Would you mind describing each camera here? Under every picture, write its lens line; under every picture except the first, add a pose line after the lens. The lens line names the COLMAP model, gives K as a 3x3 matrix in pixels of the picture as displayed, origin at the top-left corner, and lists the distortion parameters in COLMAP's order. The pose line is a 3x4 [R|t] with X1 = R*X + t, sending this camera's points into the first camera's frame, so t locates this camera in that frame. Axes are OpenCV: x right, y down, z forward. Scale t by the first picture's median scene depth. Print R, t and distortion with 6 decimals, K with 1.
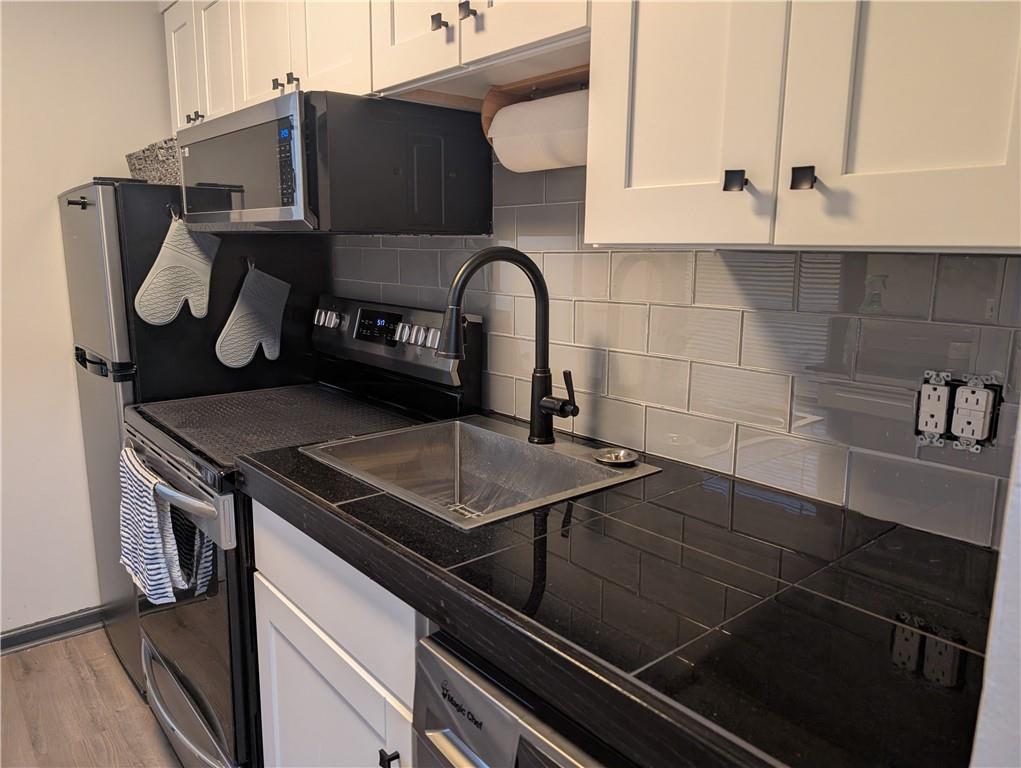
lens RADIAL K [[737.6, 0, 511.4], [0, 737.6, 386.8], [0, 0, 1]] dist [0.002369, 0.001629]
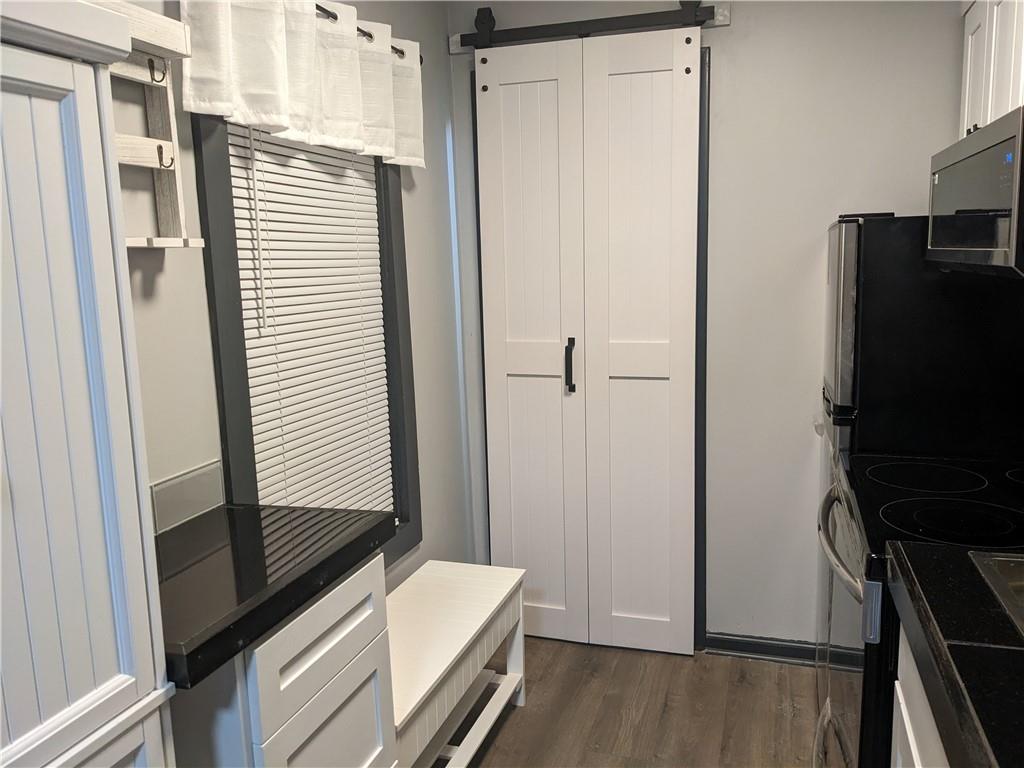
lens RADIAL K [[807.7, 0, 514.4], [0, 807.7, 380.8], [0, 0, 1]] dist [-0.000075, -0.005142]
pose [[0.542773, 0.099211, -0.833999, 0.109467], [-0.125039, 0.991478, 0.036568, -0.050028], [0.830519, 0.084434, 0.550553, 0.069890]]
